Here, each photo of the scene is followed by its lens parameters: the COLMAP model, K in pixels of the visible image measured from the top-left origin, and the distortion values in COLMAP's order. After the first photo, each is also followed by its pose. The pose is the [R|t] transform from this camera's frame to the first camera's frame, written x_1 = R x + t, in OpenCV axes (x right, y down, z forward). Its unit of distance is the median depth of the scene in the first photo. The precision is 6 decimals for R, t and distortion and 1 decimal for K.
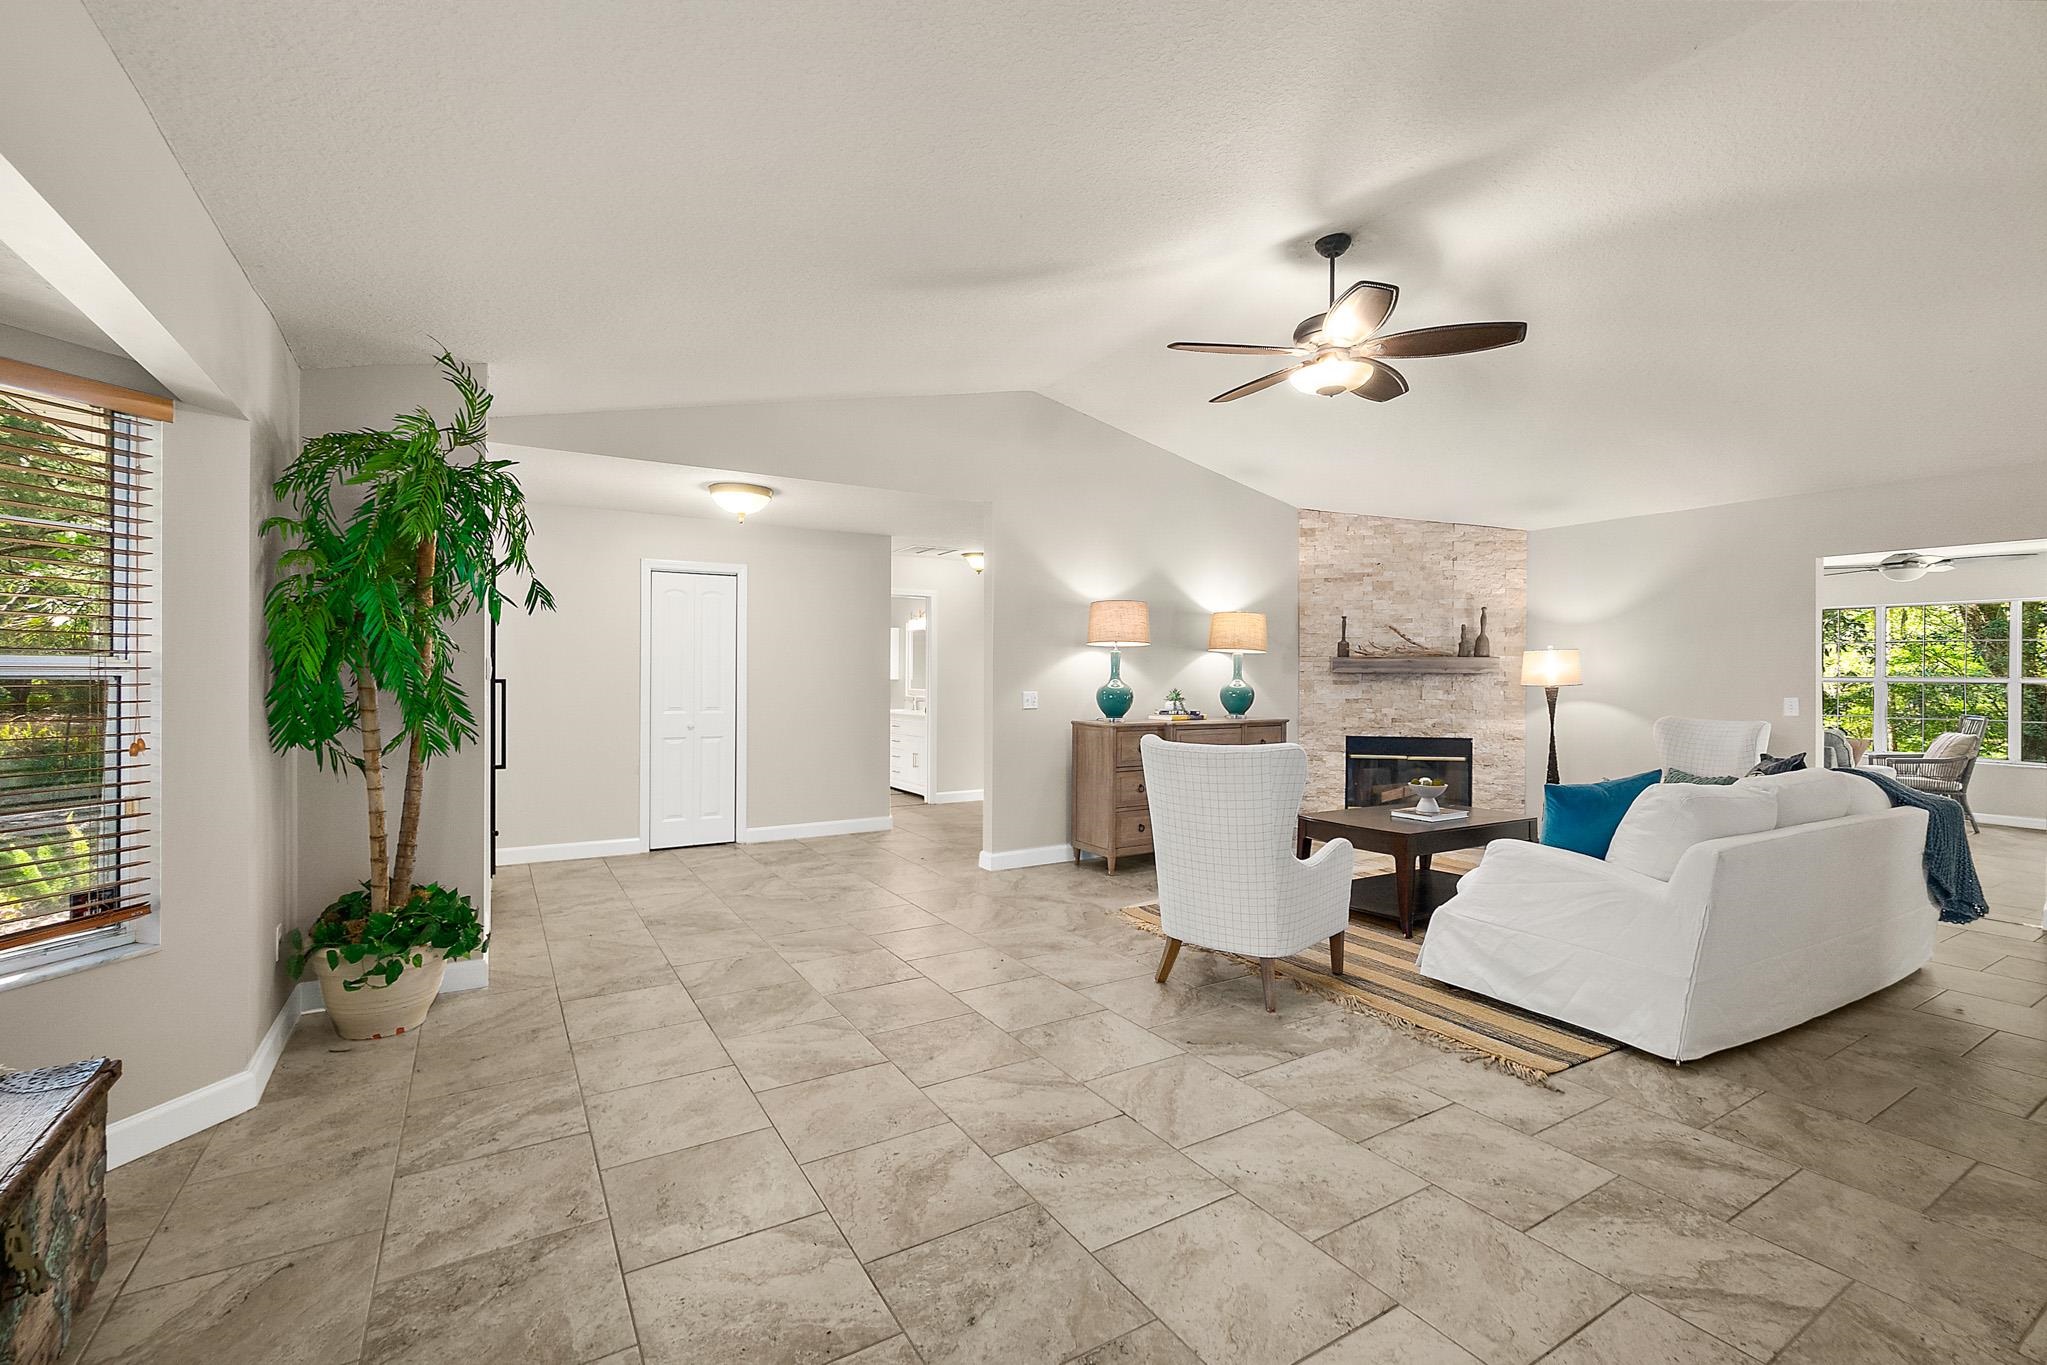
lens RADIAL K [[886.4, 0, 1028.5], [0, 886.4, 677.2], [0, 0, 1]] dist [-0.000392, 0.001106]
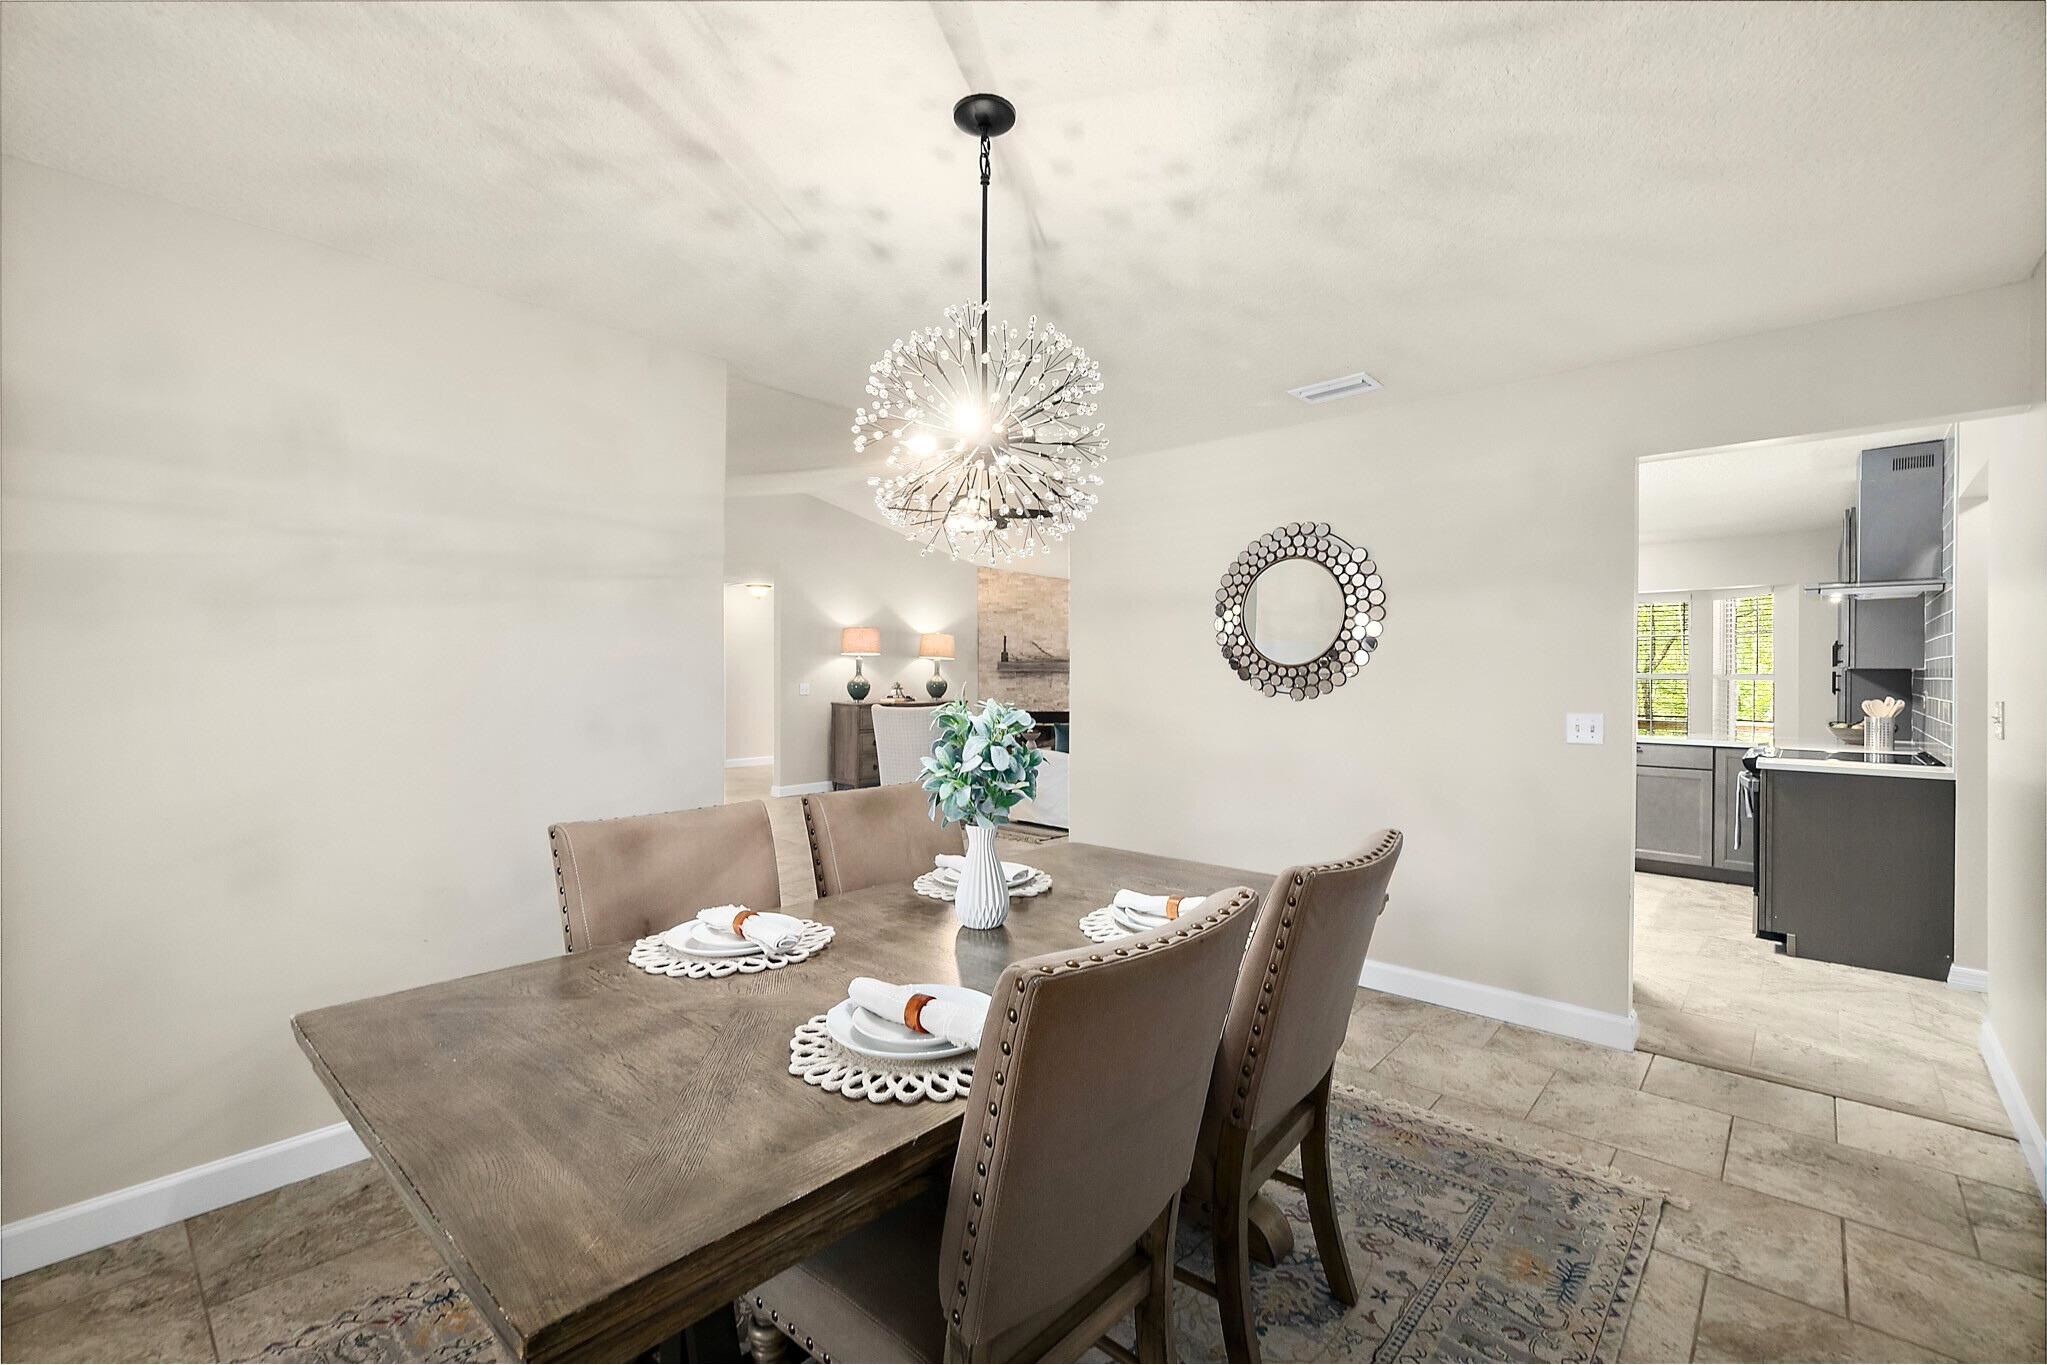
lens RADIAL K [[886.4, 0, 1015.9], [0, 886.4, 663.1], [0, 0, 1]] dist [-0.000392, 0.001106]
pose [[0.961302, 0.004275, 0.275462, -0.069810], [-0.001621, 0.999950, -0.009862, -0.005728], [-0.275490, 0.009033, 0.961261, -0.610479]]
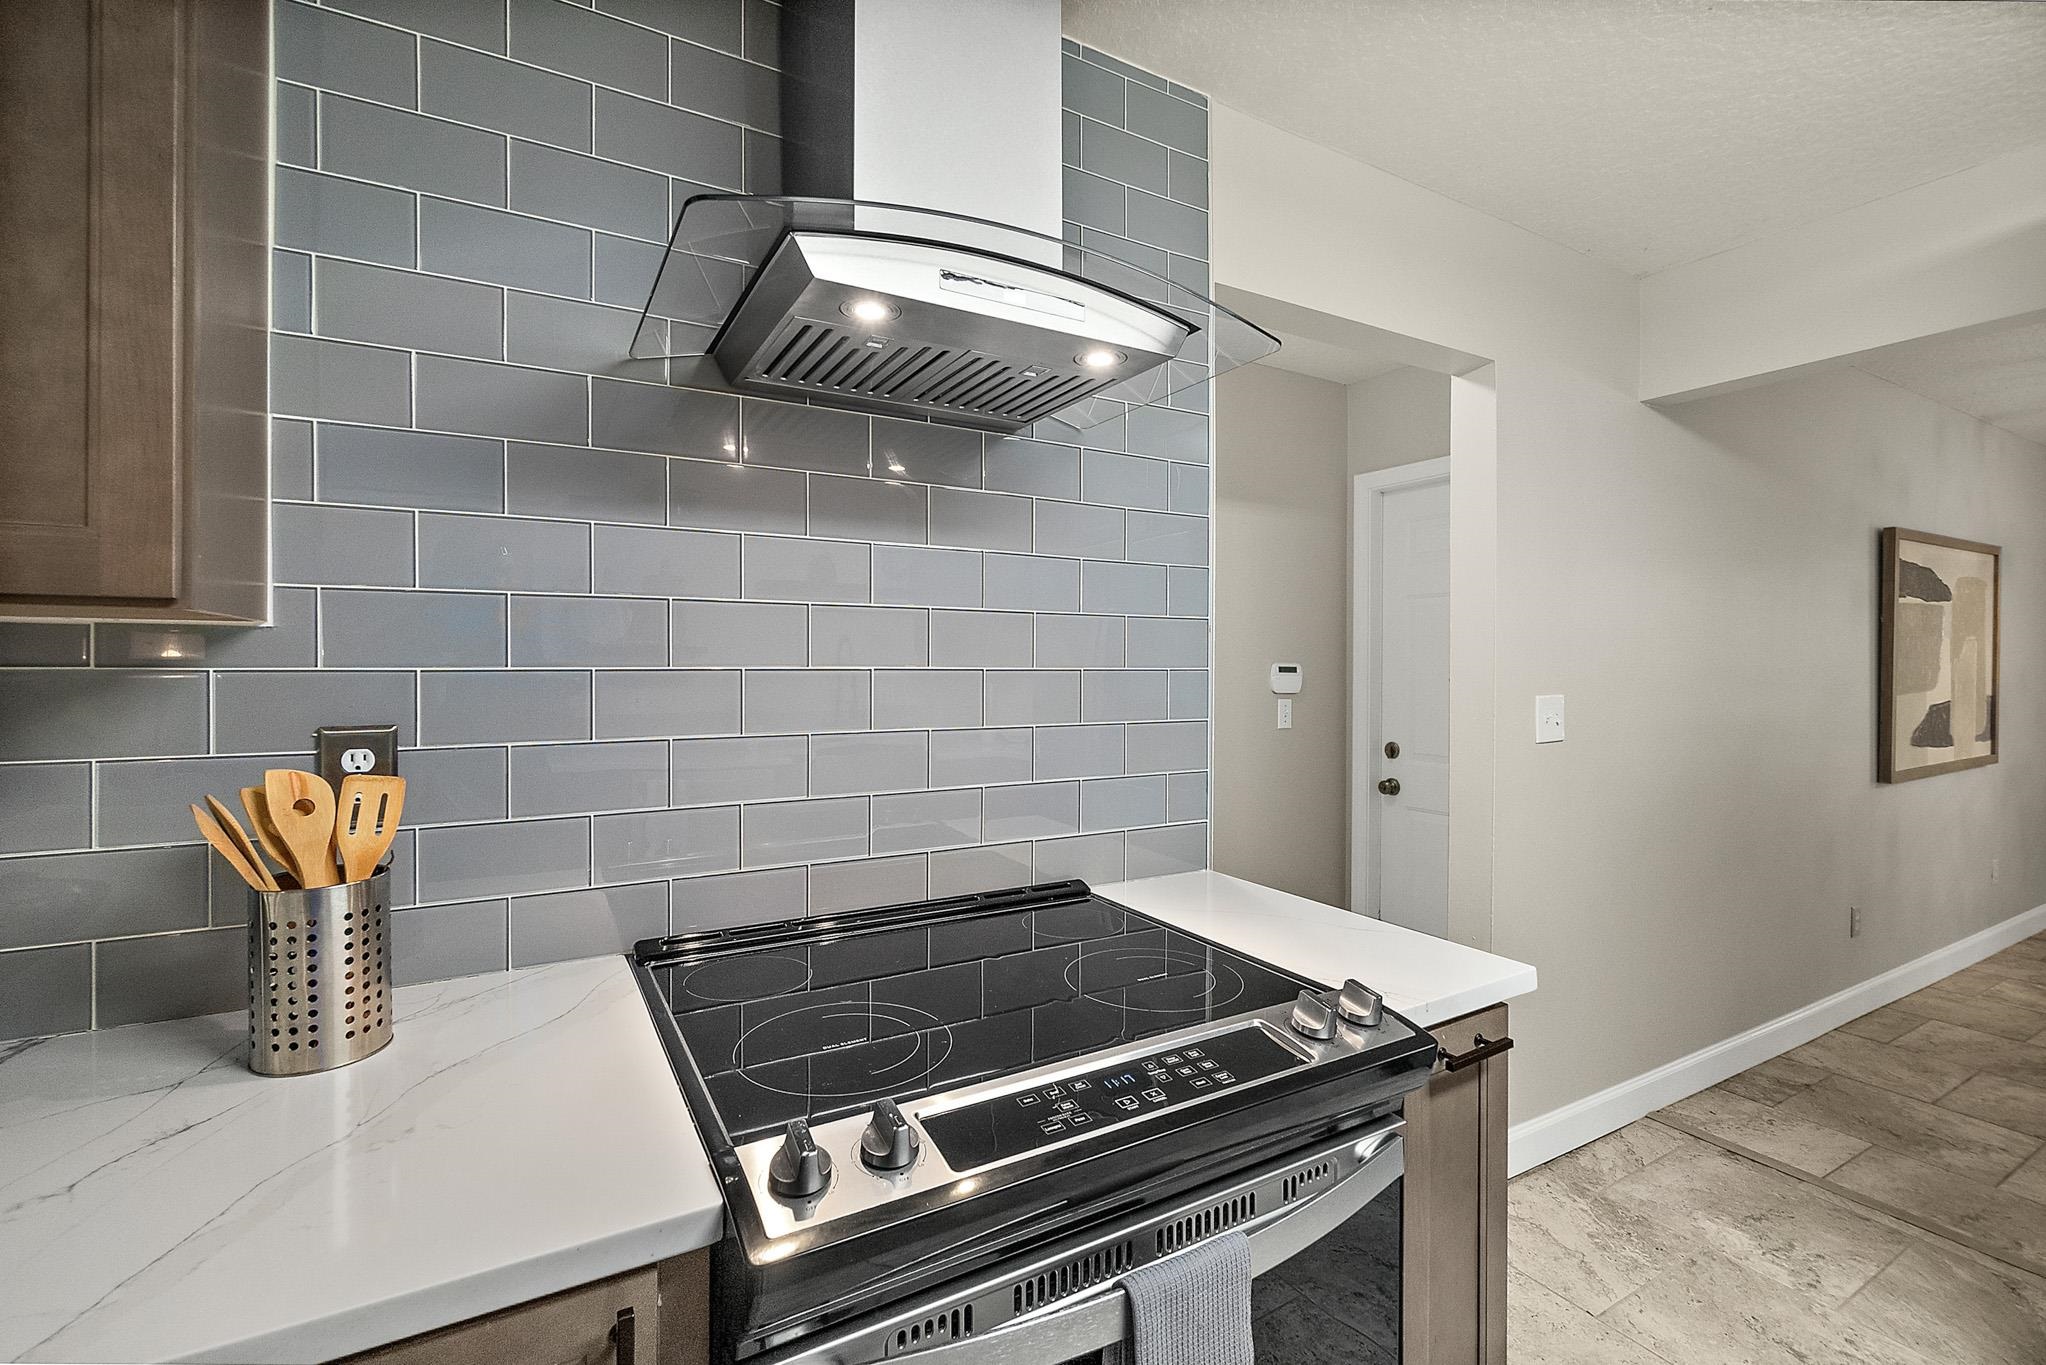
lens RADIAL K [[885.9, 0, 1021.0], [0, 885.9, 676.3], [0, 0, 1]] dist [-0.000392, 0.001106]
pose [[-0.999398, -0.006688, 0.034050, 0.798021], [-0.006443, 0.999952, 0.007315, 0.000597], [-0.034098, 0.007091, -0.999393, 0.106232]]
